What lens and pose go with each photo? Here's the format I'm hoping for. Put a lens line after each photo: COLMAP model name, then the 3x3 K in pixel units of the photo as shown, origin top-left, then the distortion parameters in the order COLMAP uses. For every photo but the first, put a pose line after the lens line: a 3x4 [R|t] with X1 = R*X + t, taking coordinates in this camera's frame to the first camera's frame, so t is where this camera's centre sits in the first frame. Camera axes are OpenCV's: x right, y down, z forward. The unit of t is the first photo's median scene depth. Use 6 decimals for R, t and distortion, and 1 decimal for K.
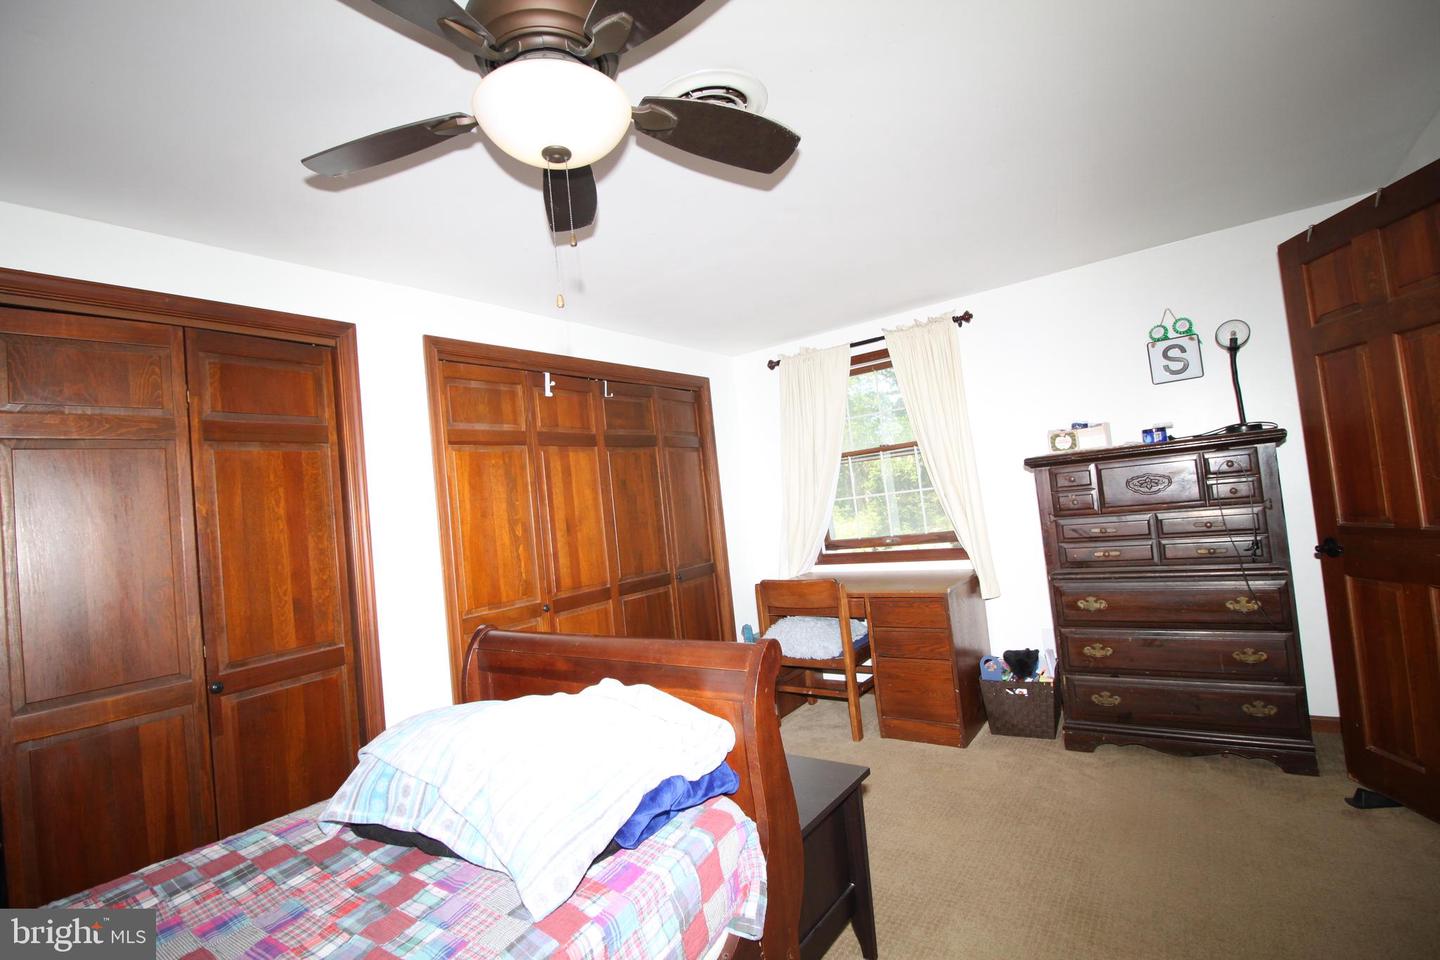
lens RADIAL K [[675.6, 0, 720.2], [0, 675.6, 476.3], [0, 0, 1]] dist [0.001410, 0.000067]
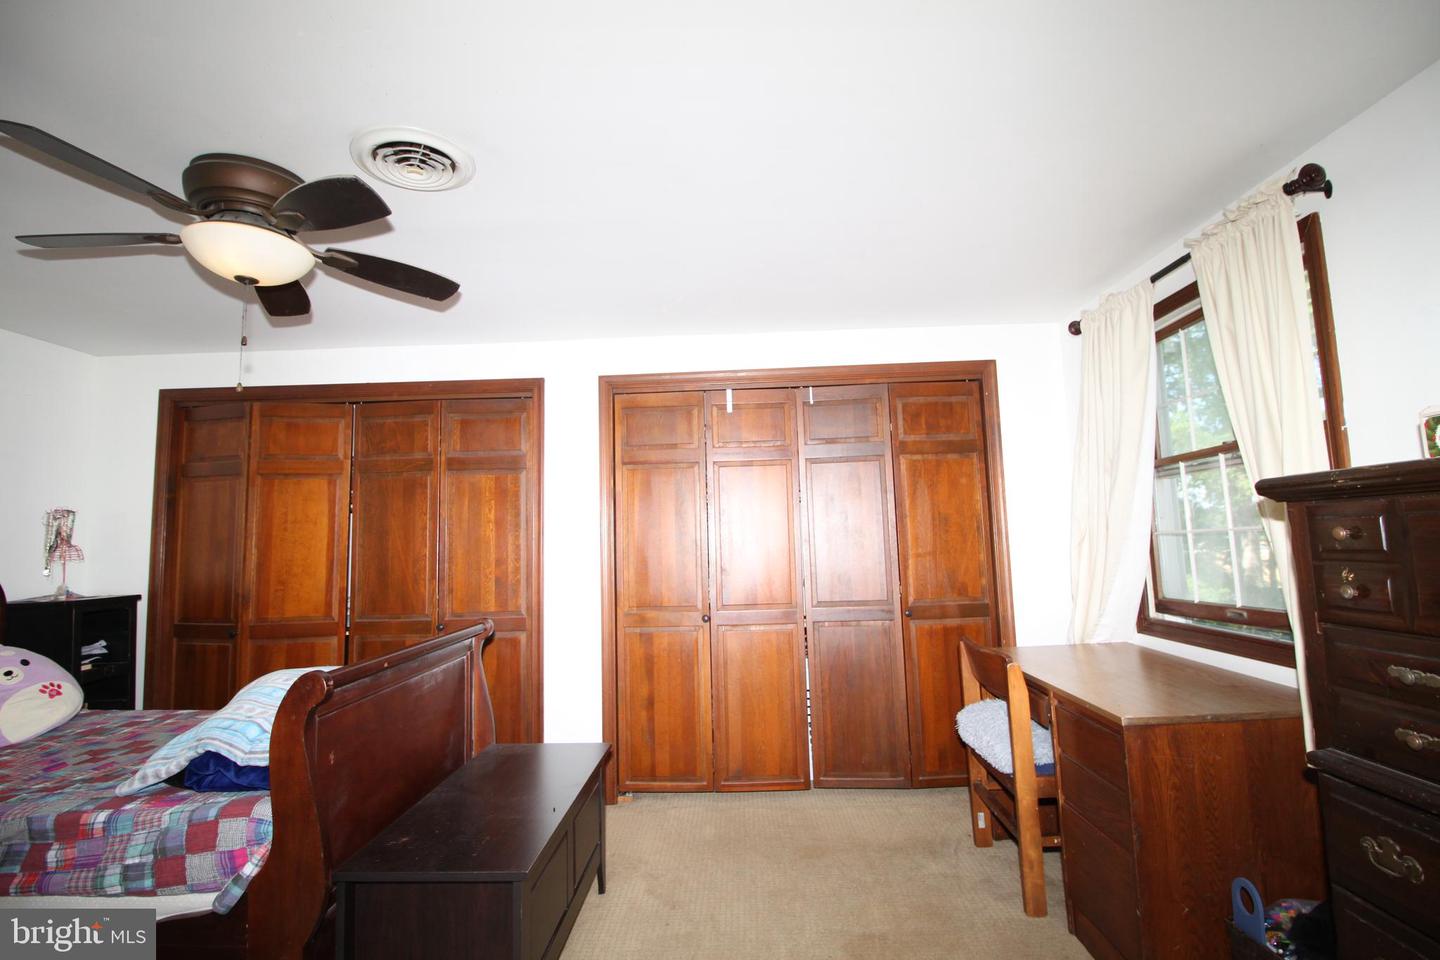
lens RADIAL K [[667.8, 0, 721.0], [0, 667.8, 479.5], [0, 0, 1]] dist [0.000067, -0.011932]
pose [[0.562890, 0.006351, -0.826507, 0.801989], [0.005993, 0.999913, 0.011765, -0.041783], [0.826510, -0.011576, 0.562803, 0.583913]]
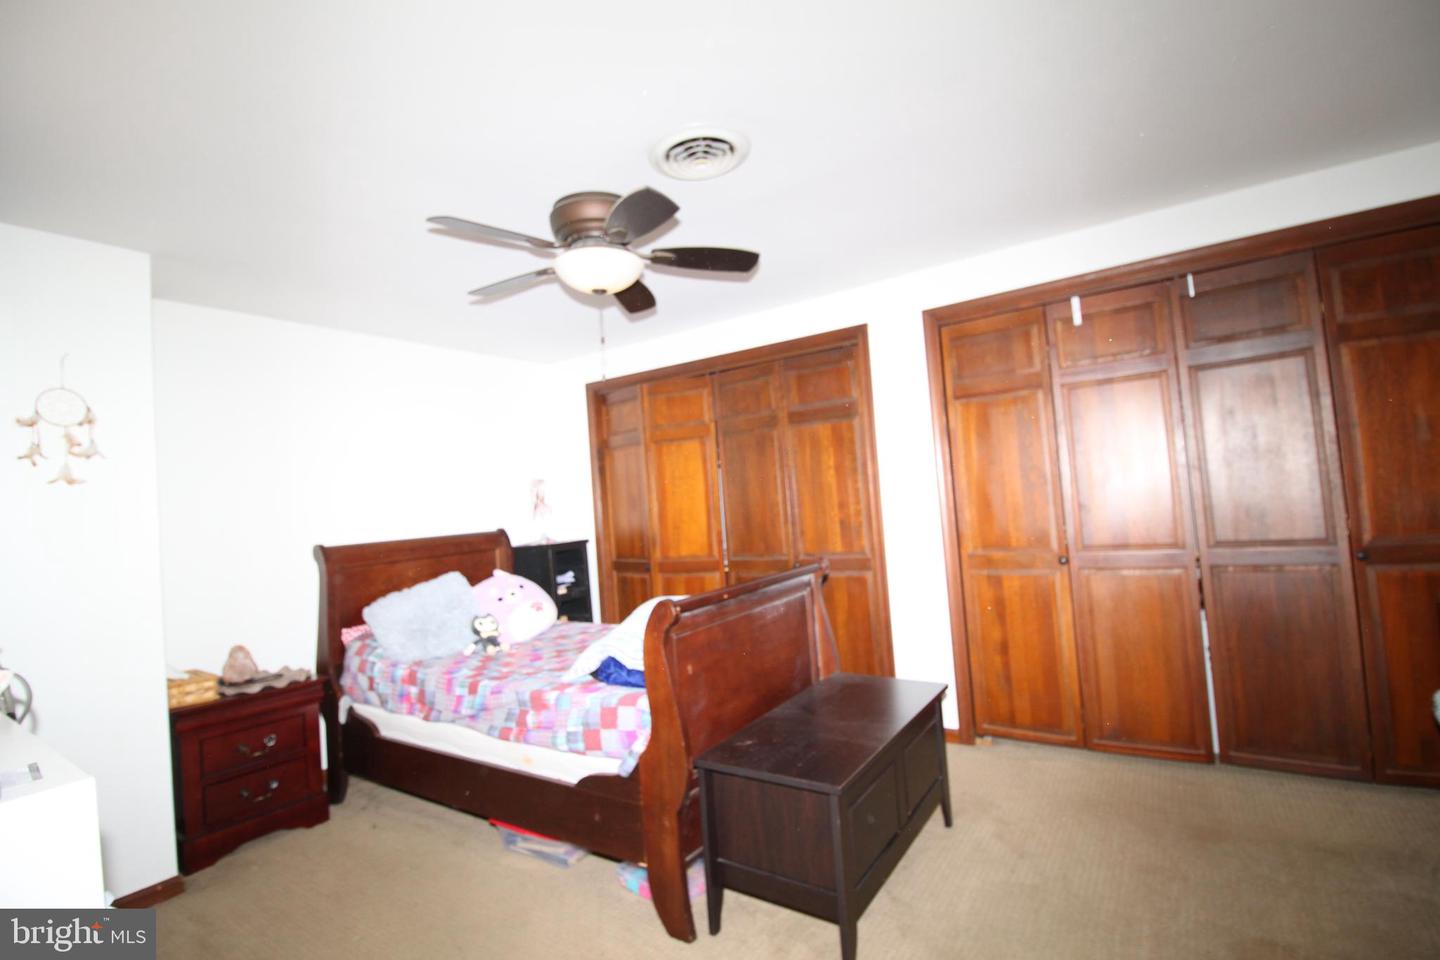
lens RADIAL K [[667.2, 0, 719.1], [0, 667.2, 475.3], [0, 0, 1]] dist [-0.001879, -0.011851]
pose [[0.040108, 0.055569, -0.997649, 0.845044], [0.111086, 0.992015, 0.059721, -0.039619], [0.993001, -0.113220, 0.033615, 0.673969]]
